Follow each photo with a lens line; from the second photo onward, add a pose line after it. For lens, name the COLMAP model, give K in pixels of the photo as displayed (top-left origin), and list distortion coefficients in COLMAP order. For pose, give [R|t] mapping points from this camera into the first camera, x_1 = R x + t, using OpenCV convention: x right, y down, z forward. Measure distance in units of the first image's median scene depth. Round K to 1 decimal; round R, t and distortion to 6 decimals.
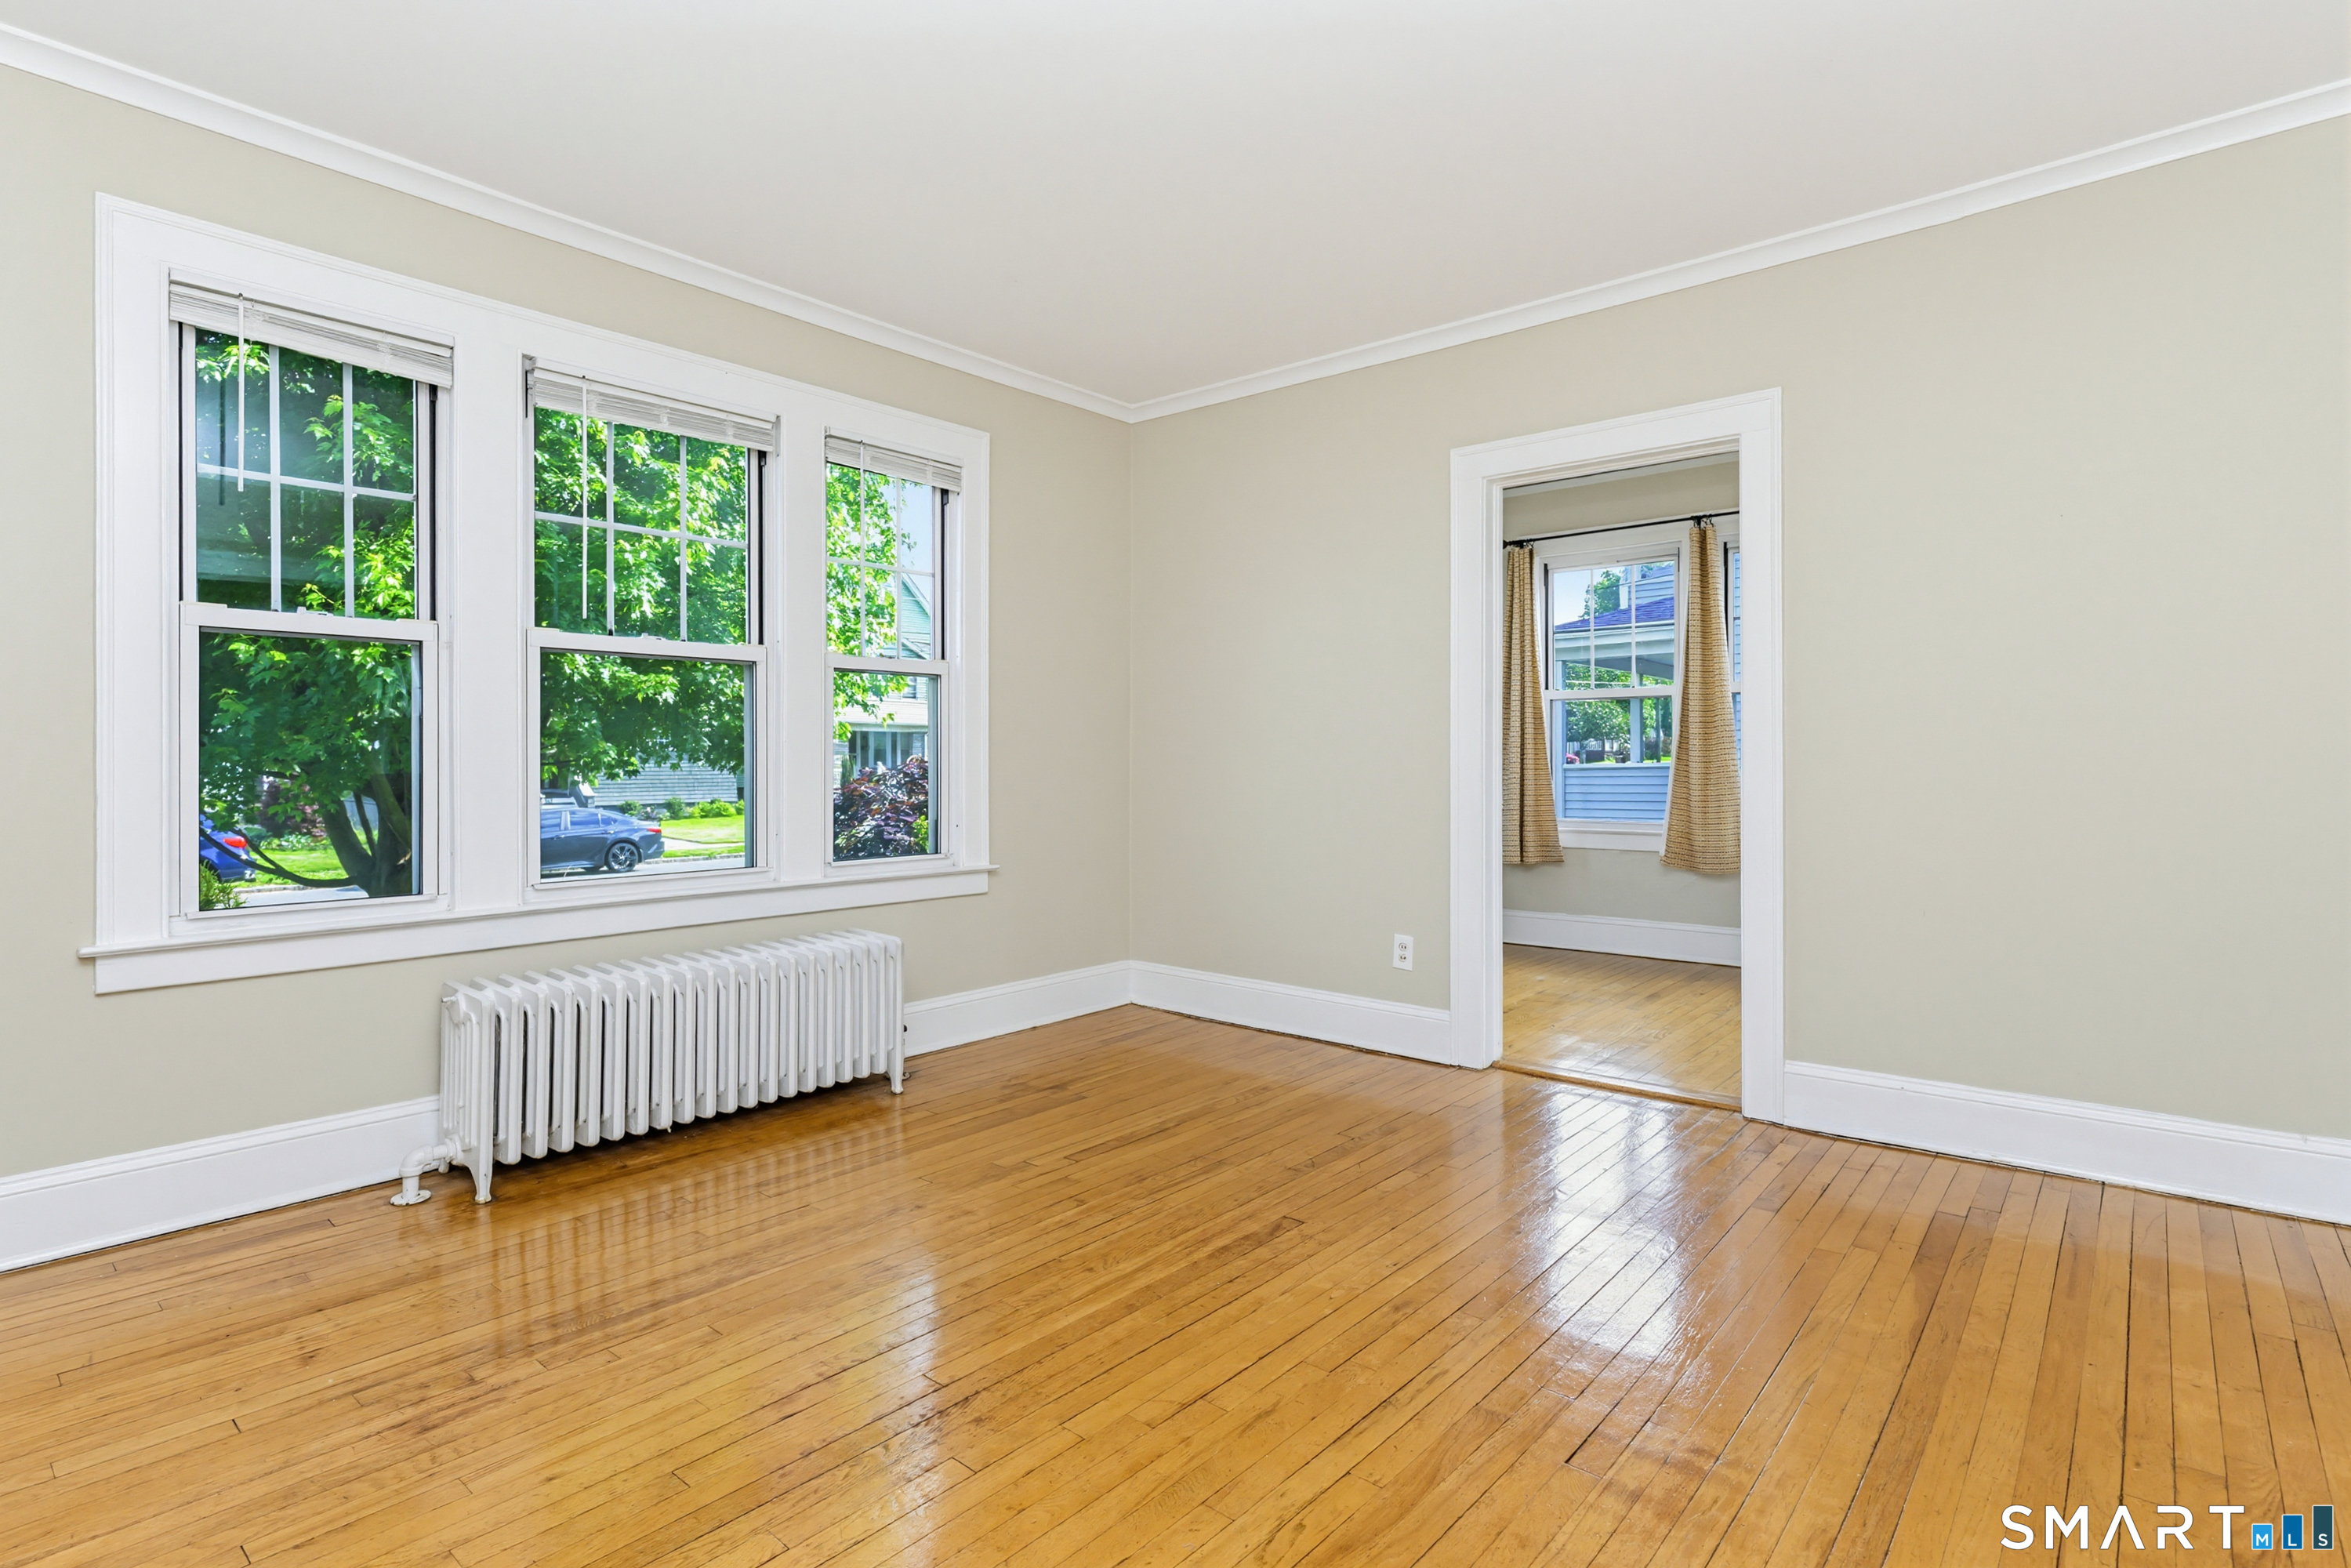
lens RADIAL K [[1186.4, 0, 1118.8], [0, 1186.4, 753.0], [0, 0, 1]] dist [0.003165, 0.000512]
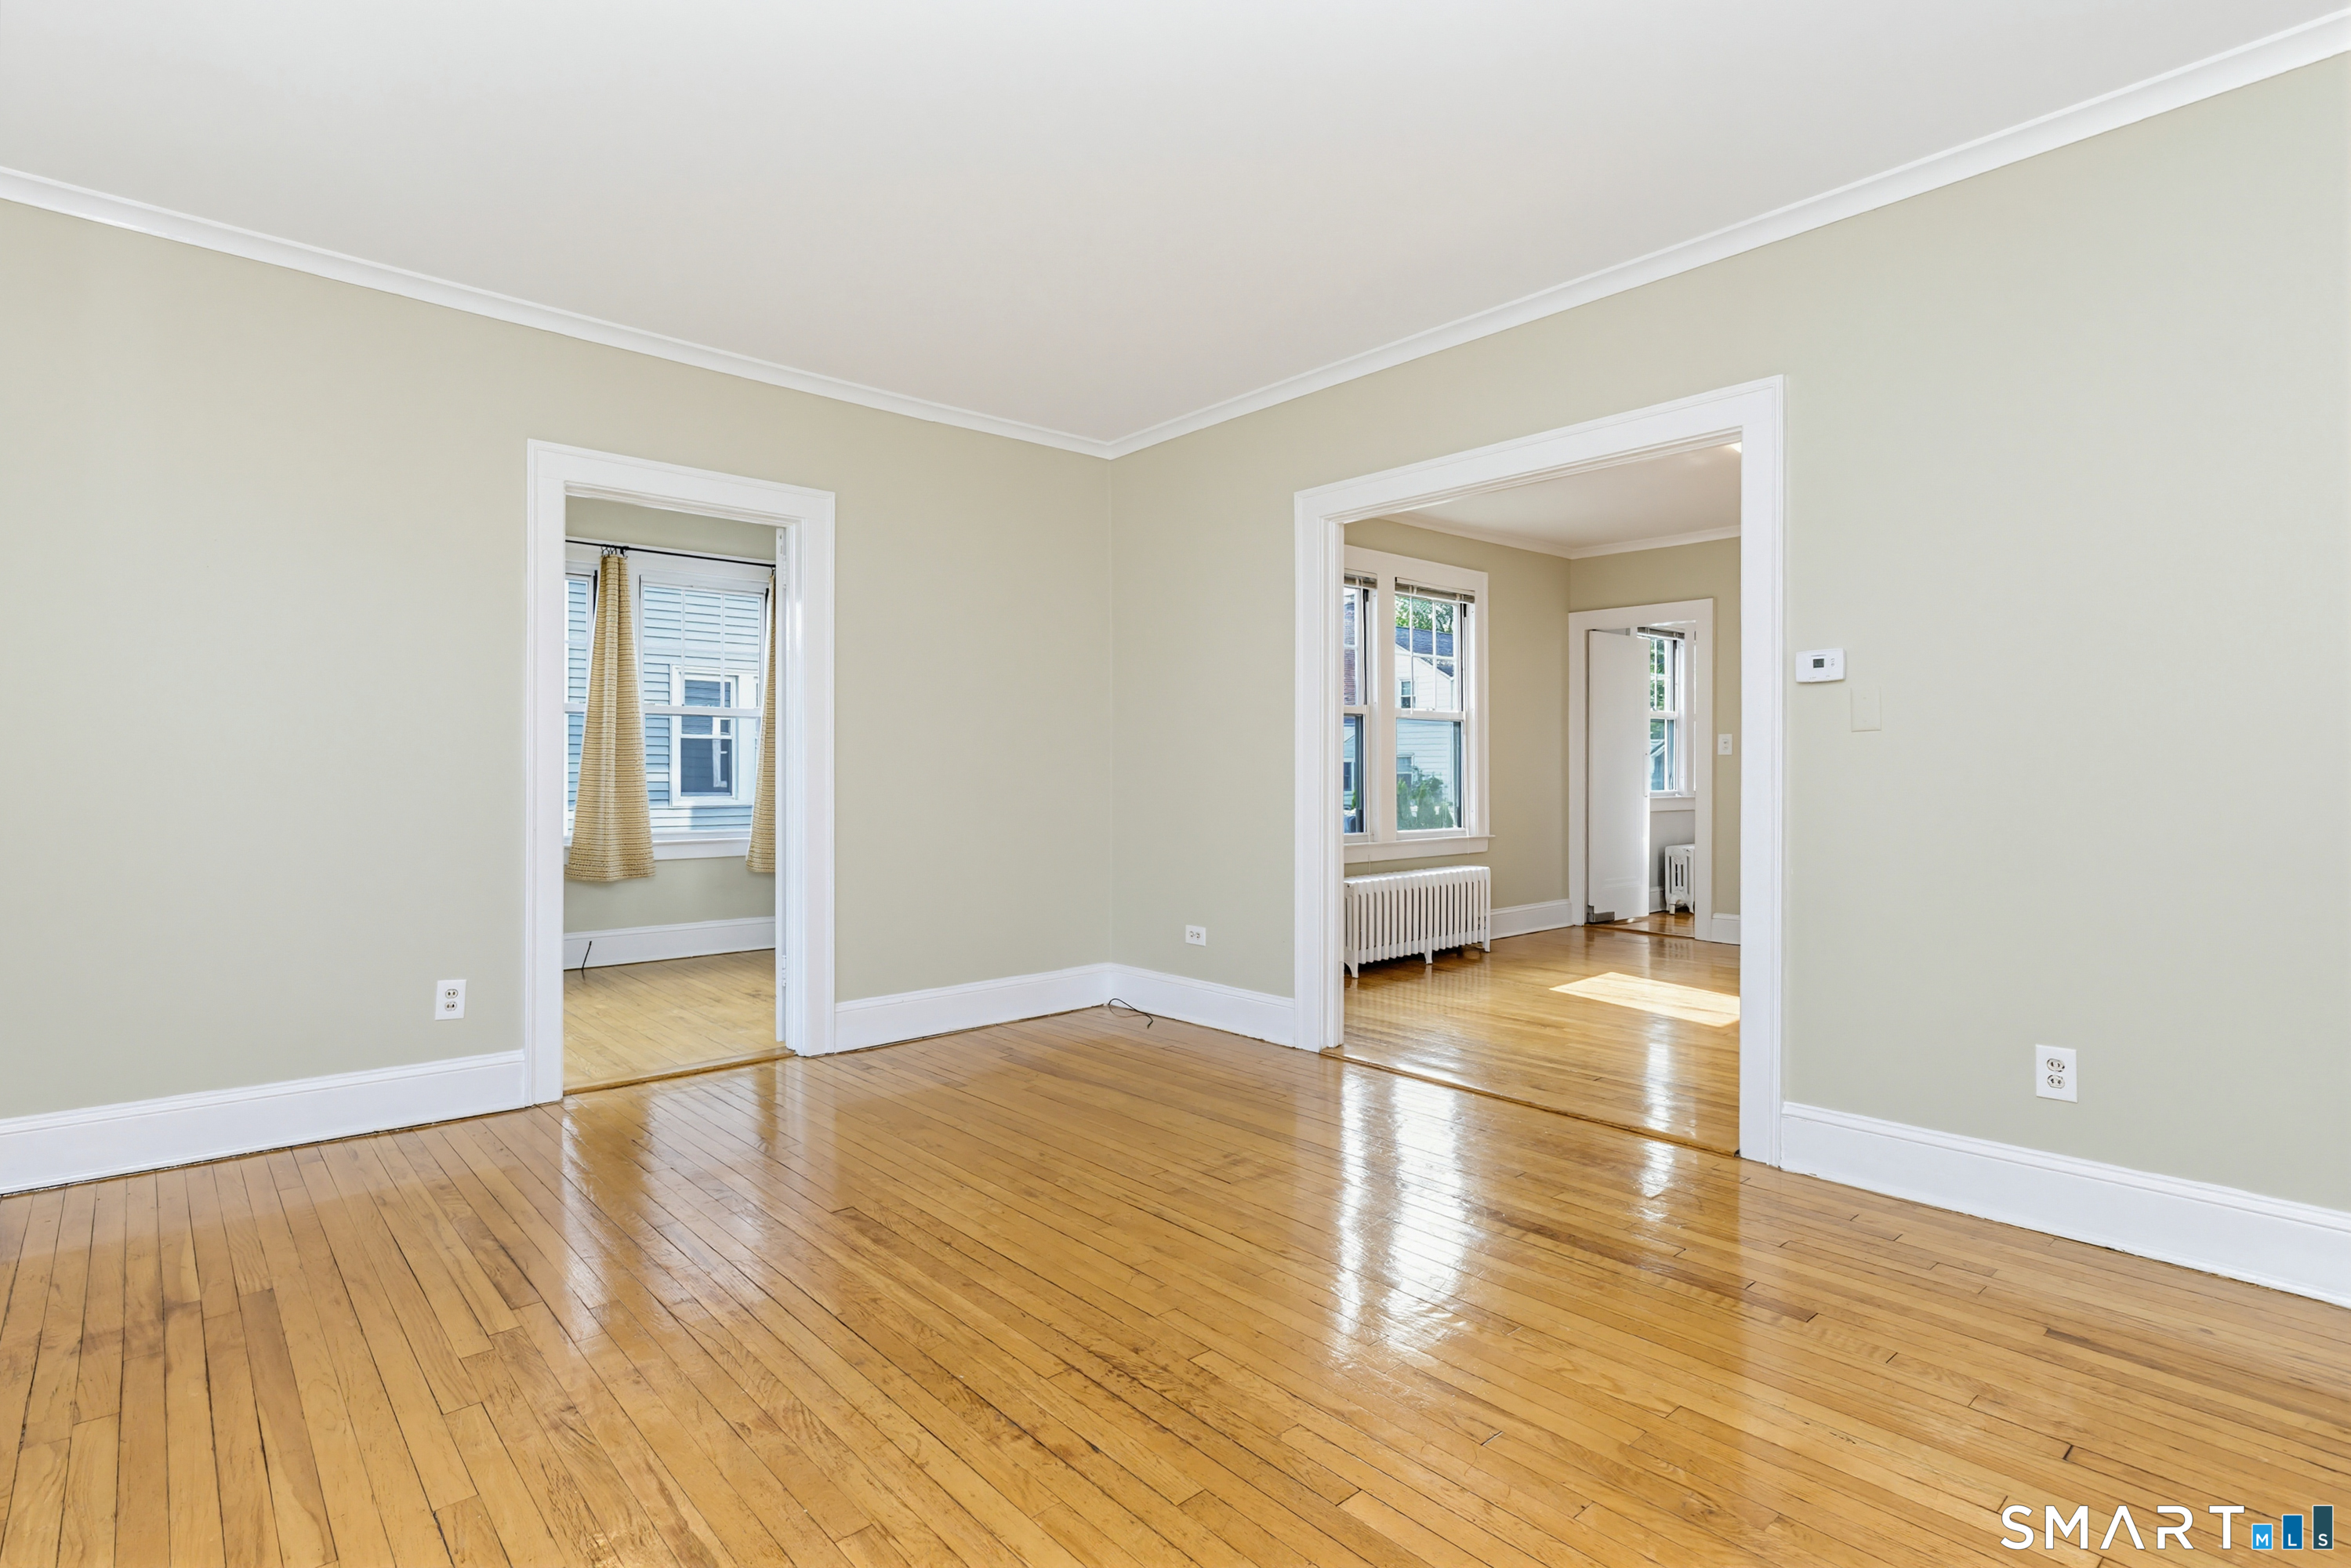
lens RADIAL K [[1176.6, 0, 1218.2], [0, 1176.6, 768.3], [0, 0, 1]] dist [0.000610, -0.000268]
pose [[0.078659, 0.004821, 0.996890, -0.763209], [-0.006123, 0.999972, -0.004353, 0.000020], [-0.996883, -0.005762, 0.078686, 0.506450]]
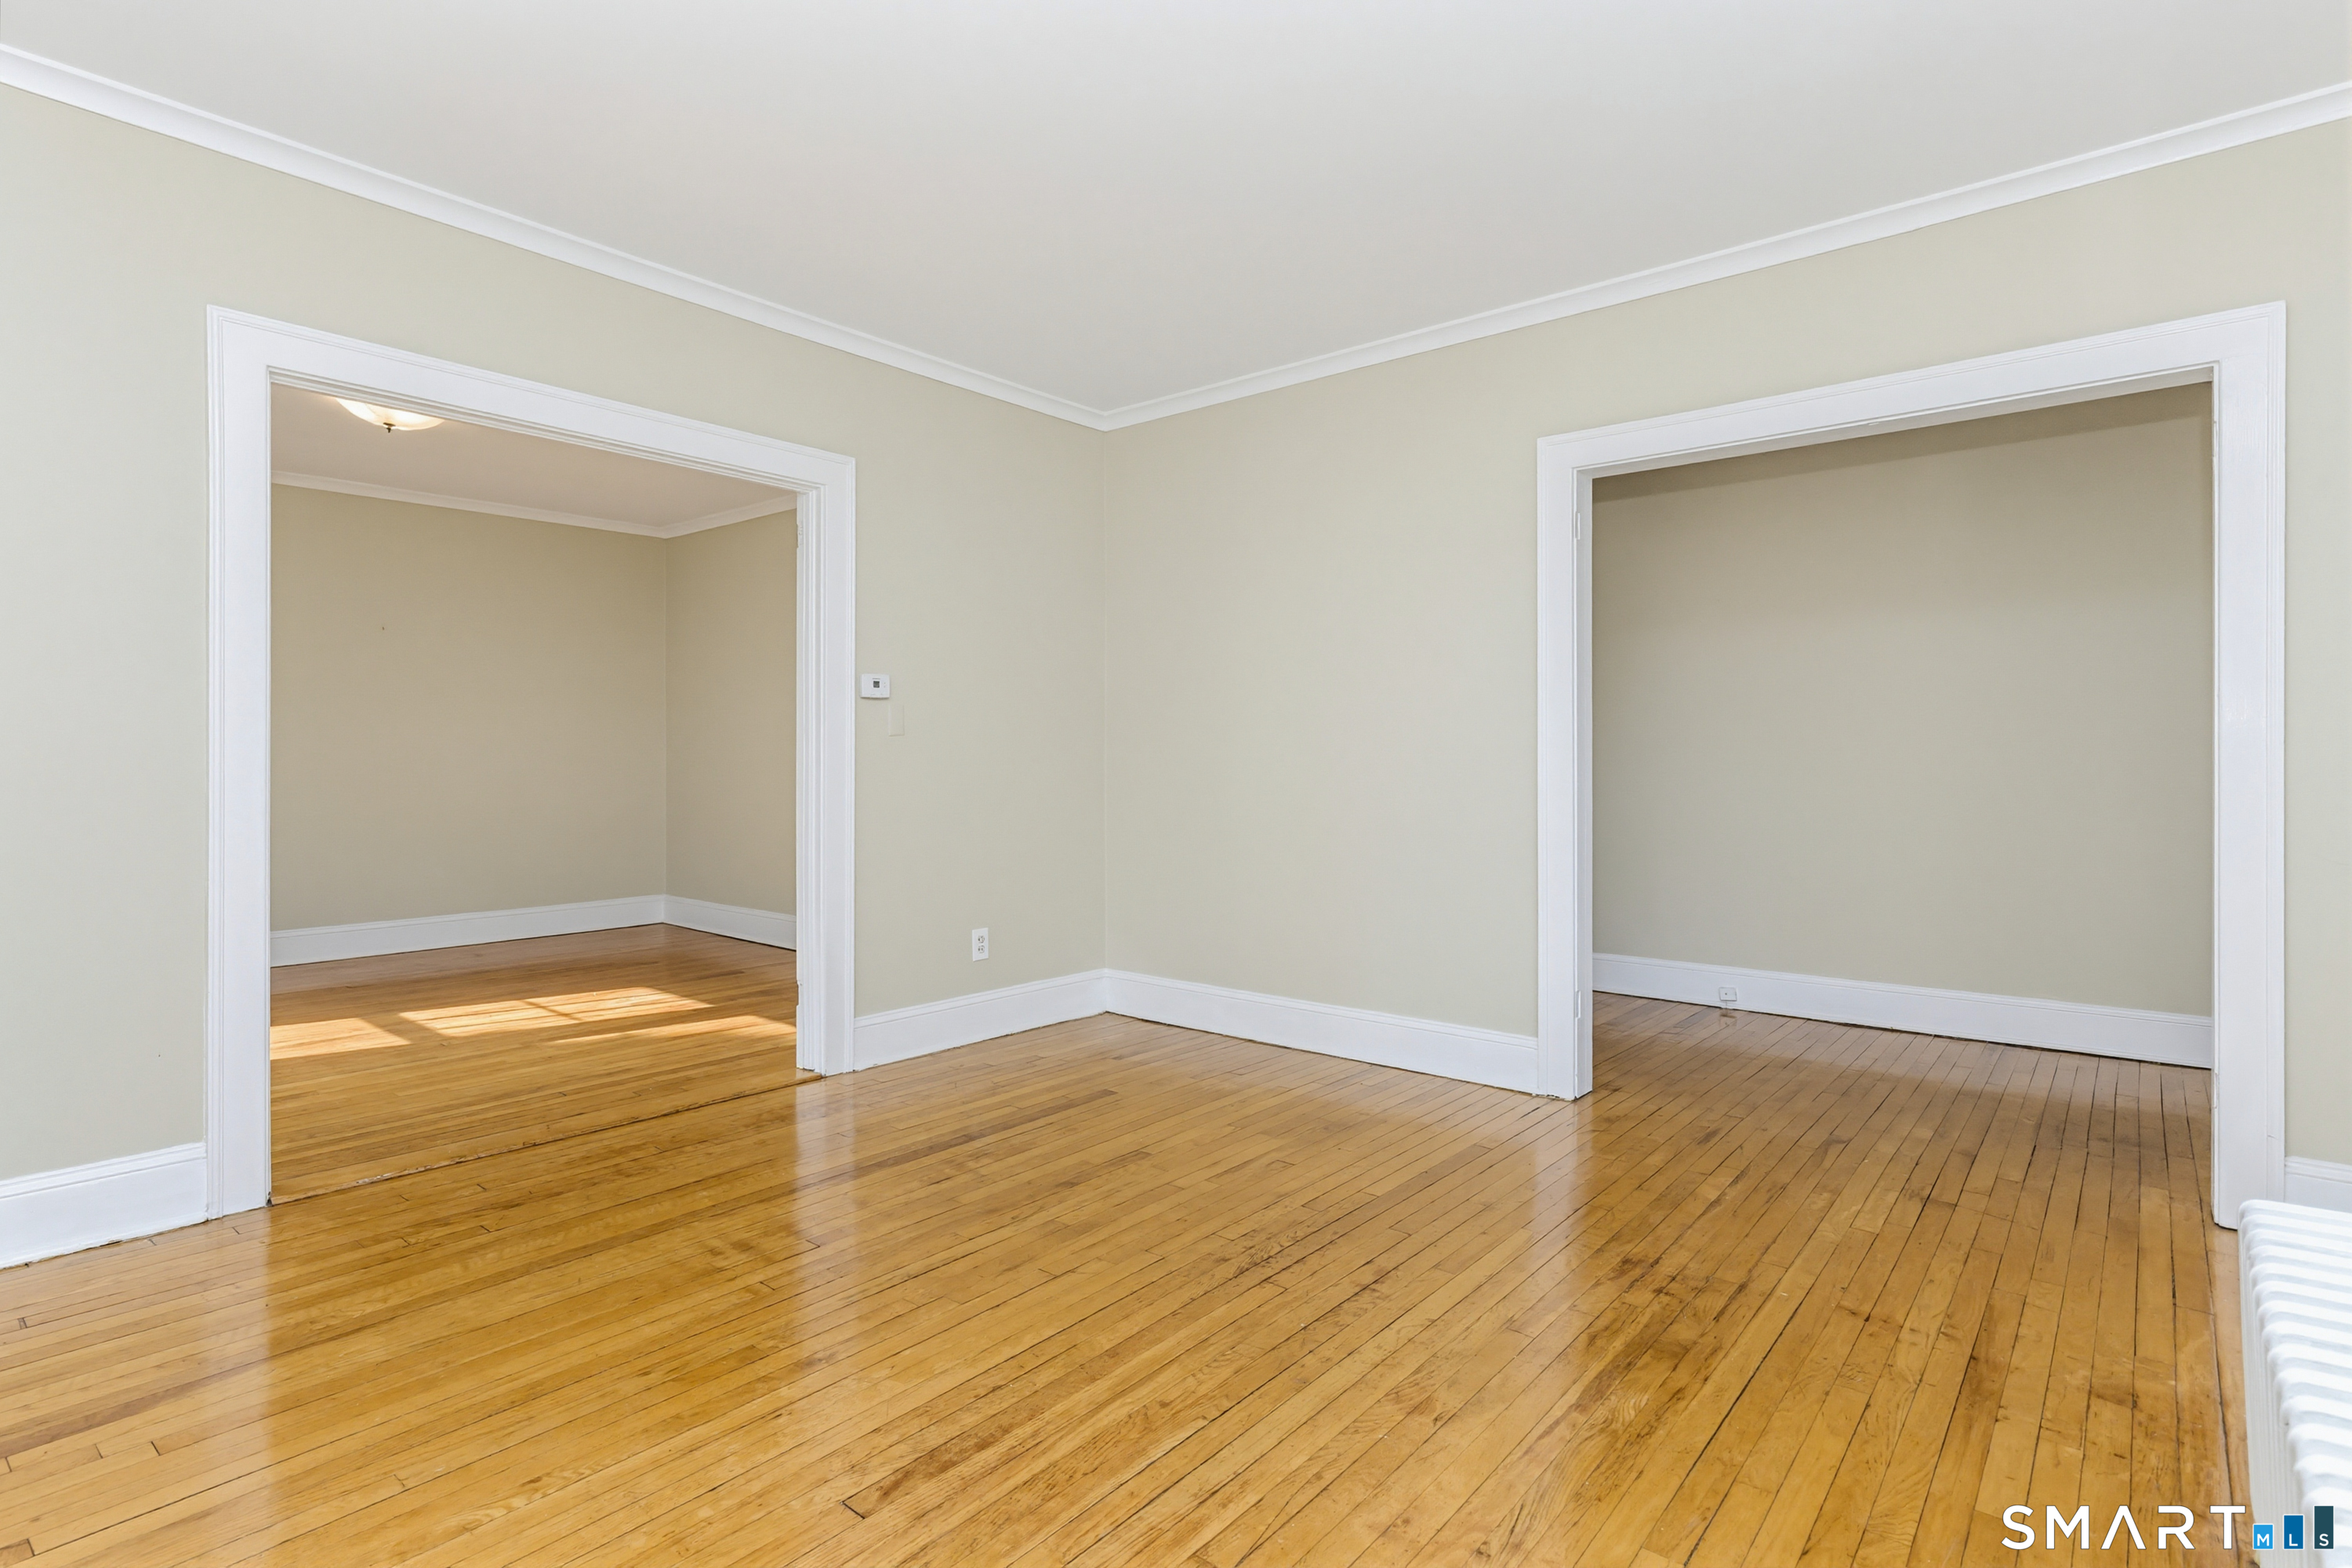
lens RADIAL K [[1156.6, 0, 1158.0], [0, 1156.6, 769.2], [0, 0, 1]] dist [0.001577, -0.000209]
pose [[-0.998687, -0.000652, -0.051231, 0.015853], [-0.000647, 1.000000, -0.000126, 0.000396], [0.051231, -0.000093, -0.998687, 1.408041]]
